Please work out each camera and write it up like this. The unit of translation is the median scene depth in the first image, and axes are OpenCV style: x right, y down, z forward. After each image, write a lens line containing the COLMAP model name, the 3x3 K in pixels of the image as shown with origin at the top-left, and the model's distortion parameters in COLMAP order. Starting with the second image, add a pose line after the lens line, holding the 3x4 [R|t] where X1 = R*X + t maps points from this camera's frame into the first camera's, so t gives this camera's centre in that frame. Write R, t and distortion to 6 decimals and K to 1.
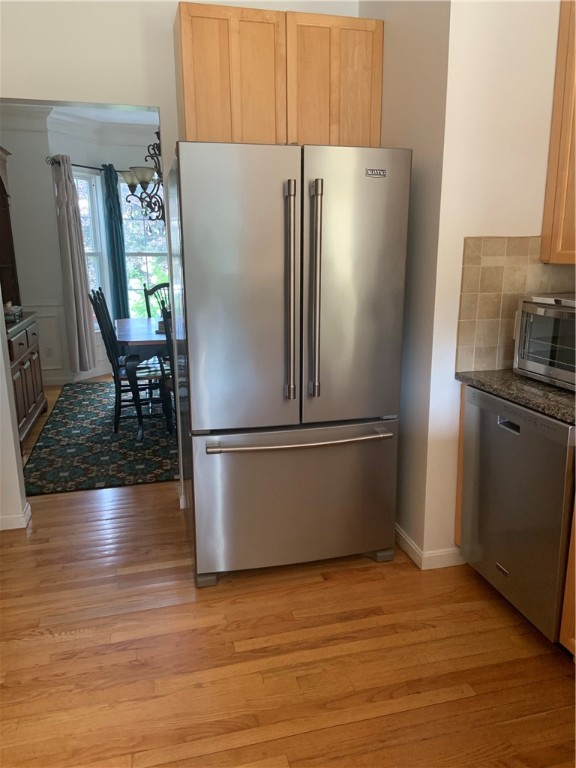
lens RADIAL K [[570.3, 0, 288.0], [0, 570.3, 384.0], [0, 0, 1]] dist [0.111272, -0.144871]
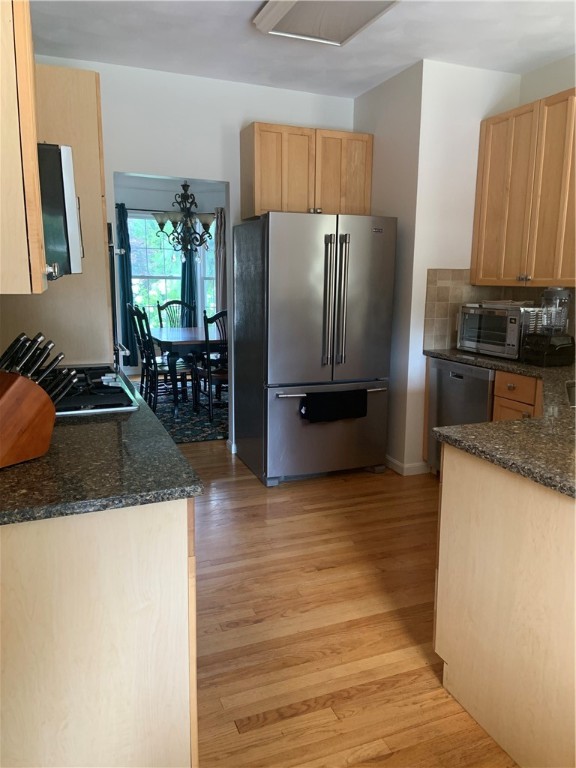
lens RADIAL K [[585.3, 0, 288.0], [0, 585.3, 384.0], [0, 0, 1]] dist [0.051358, -0.002299]
pose [[0.992037, -0.005945, 0.125808, -0.309300], [0.012094, 0.998766, -0.048174, 0.155954], [-0.125367, 0.049312, 0.990884, -0.619915]]
